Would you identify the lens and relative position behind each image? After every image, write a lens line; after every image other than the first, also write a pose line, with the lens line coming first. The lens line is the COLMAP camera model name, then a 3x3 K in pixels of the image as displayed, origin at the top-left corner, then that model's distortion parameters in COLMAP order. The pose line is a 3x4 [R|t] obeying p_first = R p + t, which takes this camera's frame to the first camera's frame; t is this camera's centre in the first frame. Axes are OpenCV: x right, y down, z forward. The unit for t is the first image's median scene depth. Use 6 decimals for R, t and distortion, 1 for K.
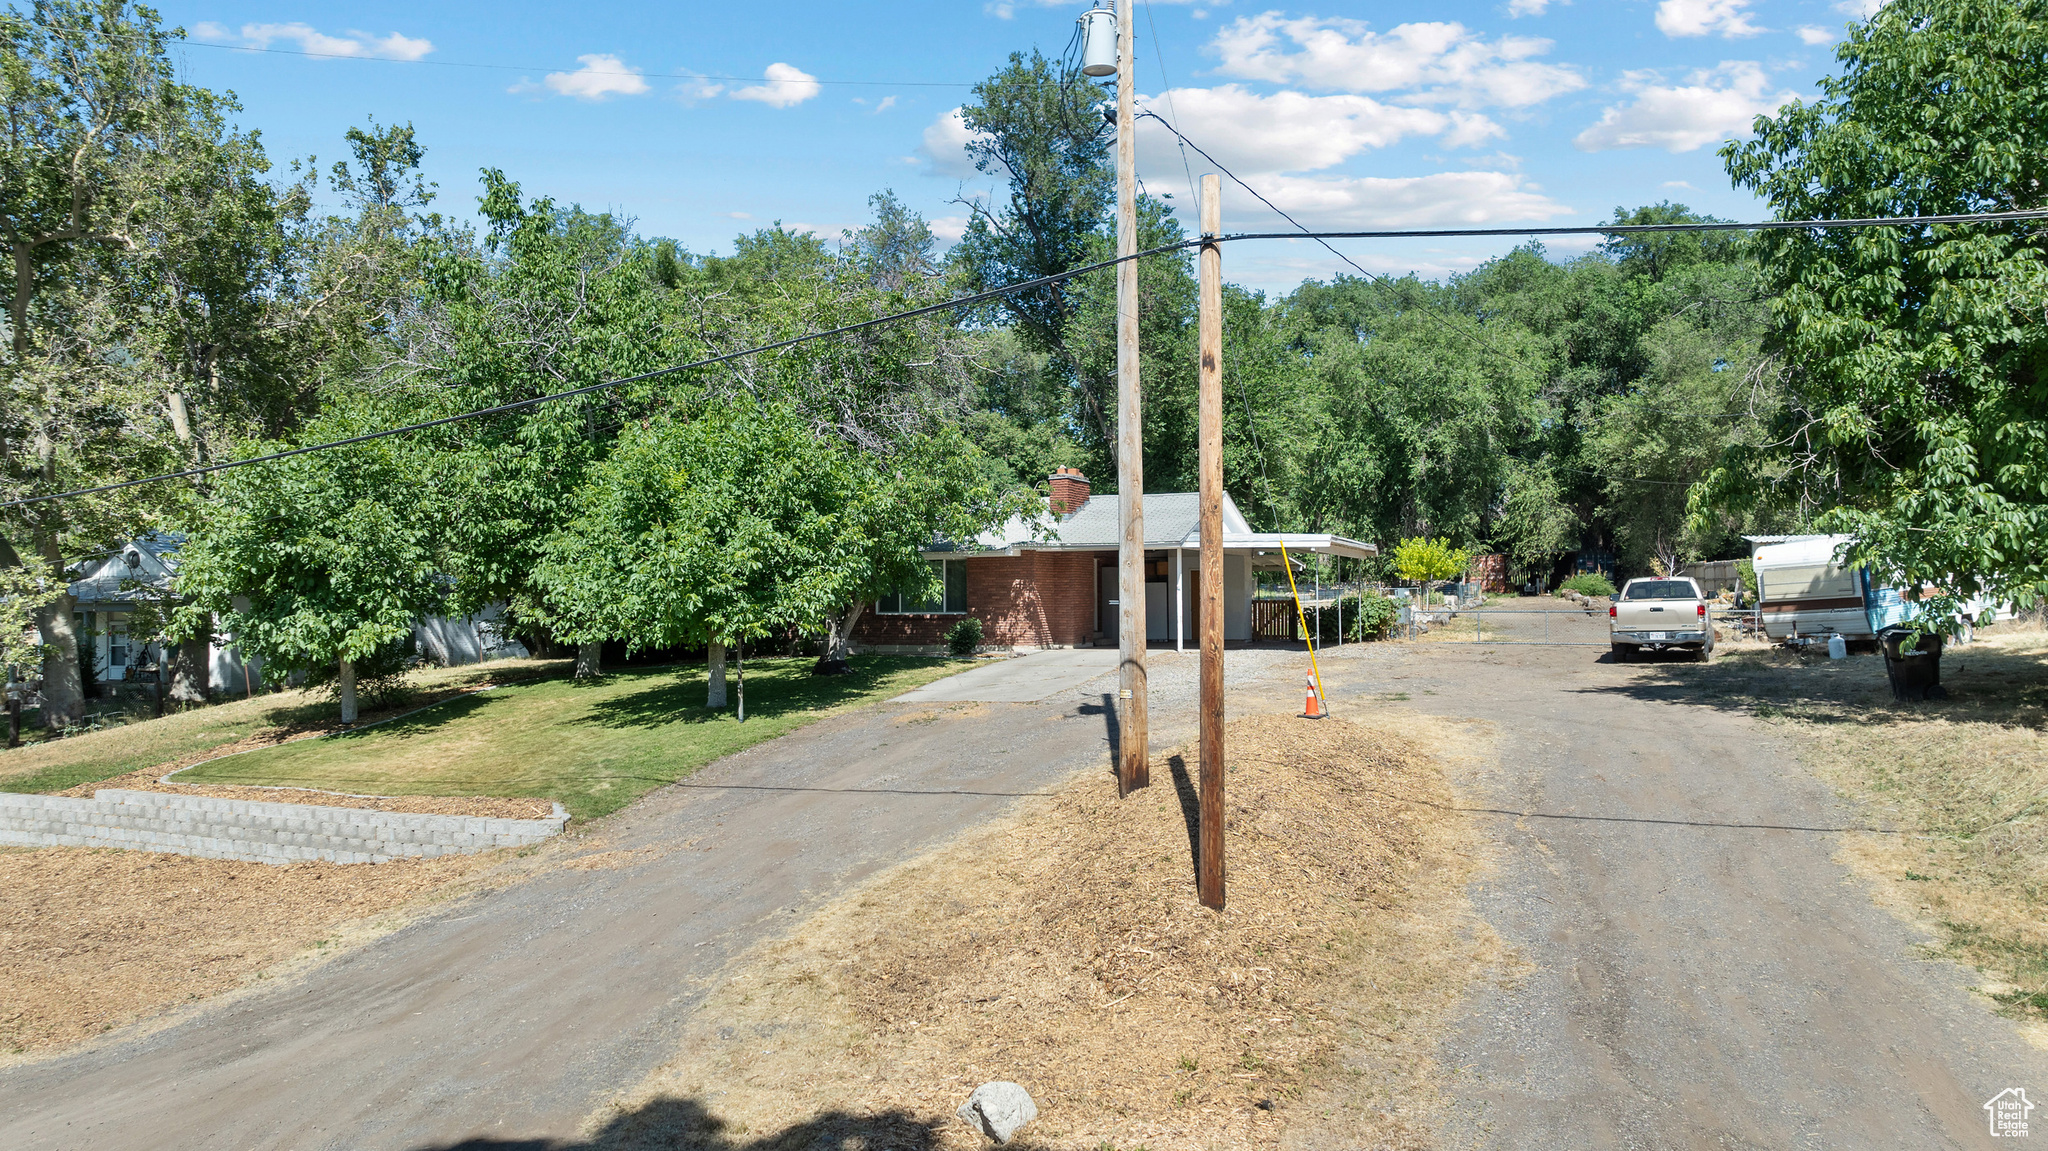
lens RADIAL K [[1521.3, 0, 1027.9], [0, 1521.3, 539.0], [0, 0, 1]] dist [0.034580, 0.003435]
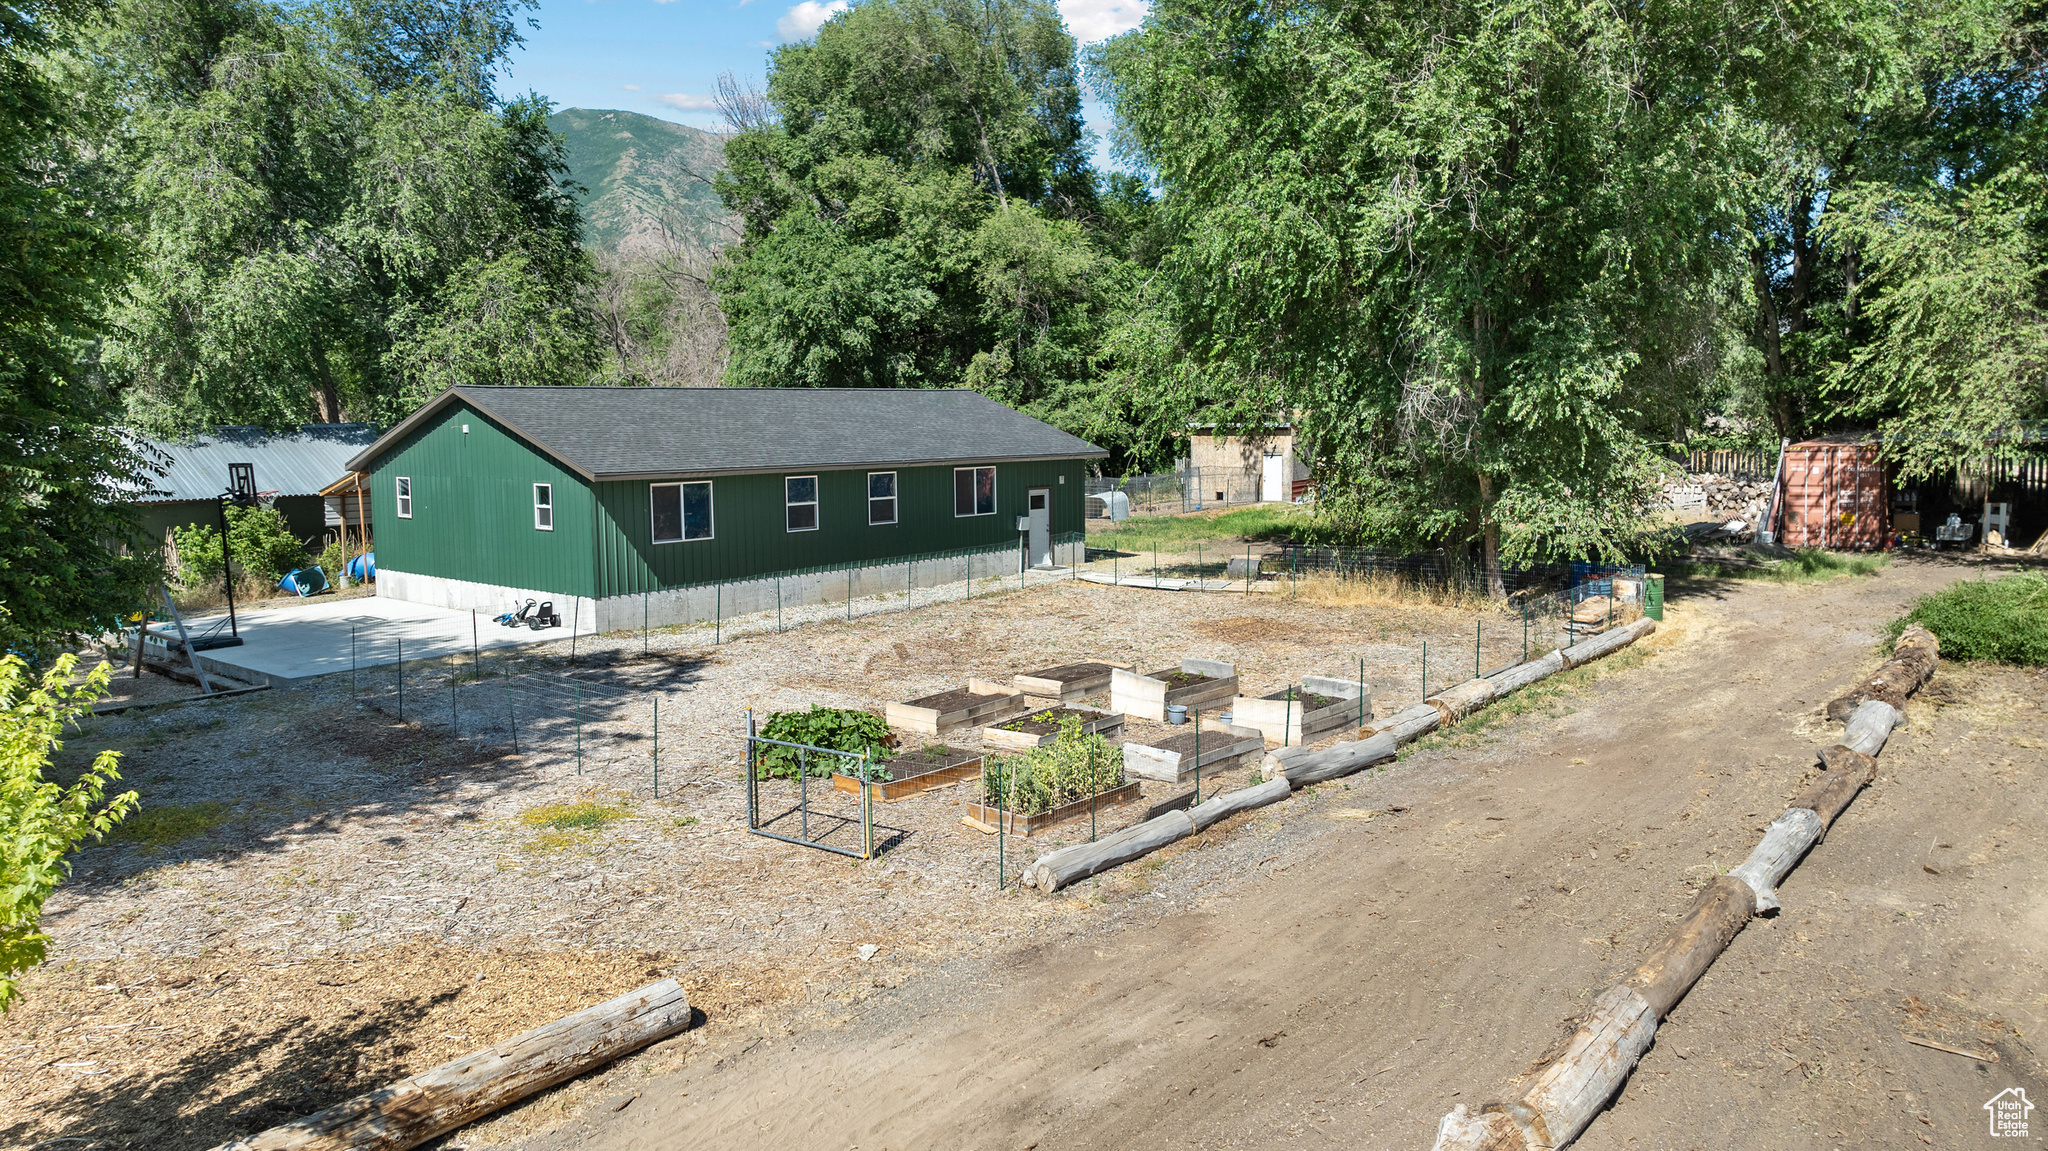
lens RADIAL K [[1521.3, 0, 1027.9], [0, 1521.3, 539.0], [0, 0, 1]] dist [0.034580, 0.003435]
pose [[0.941972, 0.031581, -0.334201, 0.377564], [0.011468, 0.991956, 0.126061, -0.028171], [0.335494, -0.122579, 0.934033, 0.879403]]
